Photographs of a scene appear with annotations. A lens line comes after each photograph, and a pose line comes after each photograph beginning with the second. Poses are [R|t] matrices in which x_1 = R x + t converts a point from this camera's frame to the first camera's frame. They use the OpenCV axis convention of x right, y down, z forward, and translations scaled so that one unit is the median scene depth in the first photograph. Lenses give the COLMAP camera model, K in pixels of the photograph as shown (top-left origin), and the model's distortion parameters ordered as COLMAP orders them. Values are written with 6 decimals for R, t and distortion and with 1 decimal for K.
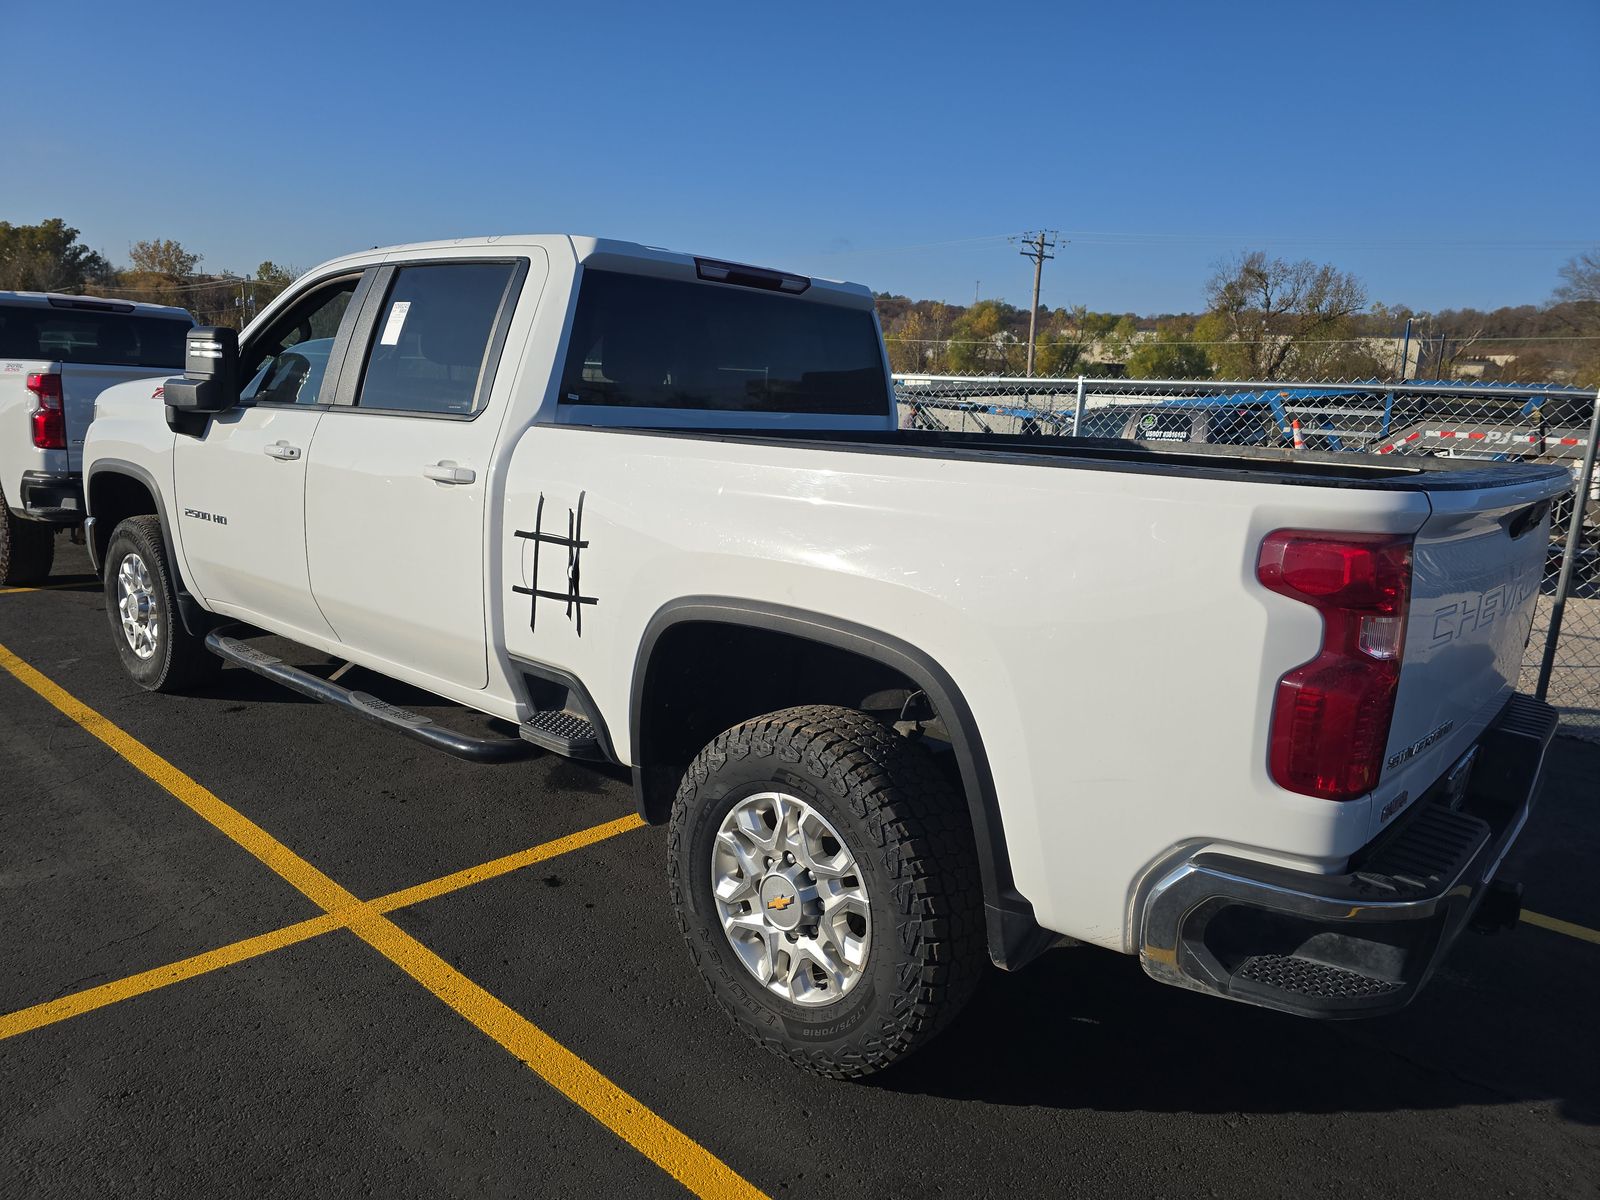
lens RADIAL K [[1071.7, 0, 794.7], [0, 1071.7, 594.5], [0, 0, 1]] dist [0.067815, -0.071012]
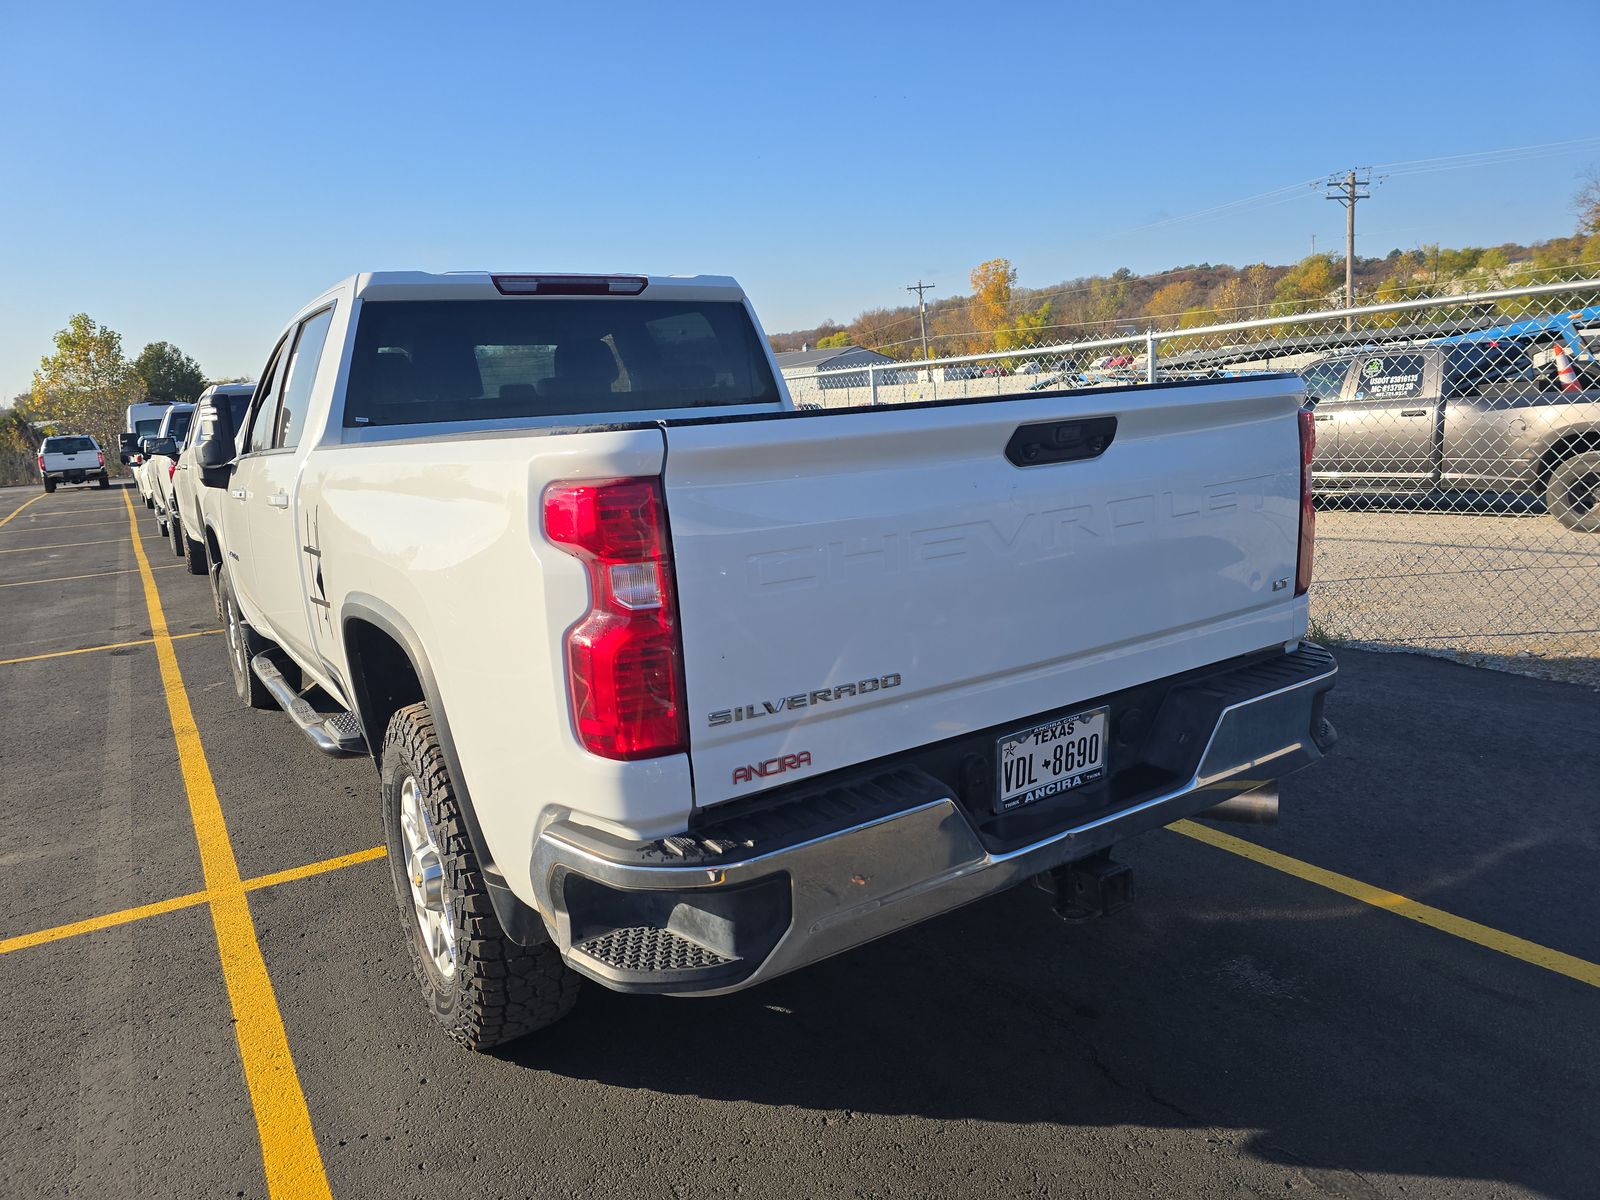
lens RADIAL K [[1066.0, 0, 800.1], [0, 1066.0, 592.9], [0, 0, 1]] dist [0.063343, -0.063968]
pose [[0.954121, -0.065868, -0.292087, 0.228319], [0.063267, 0.997828, -0.018353, 0.017268], [0.292661, -0.000968, 0.956216, 0.037724]]
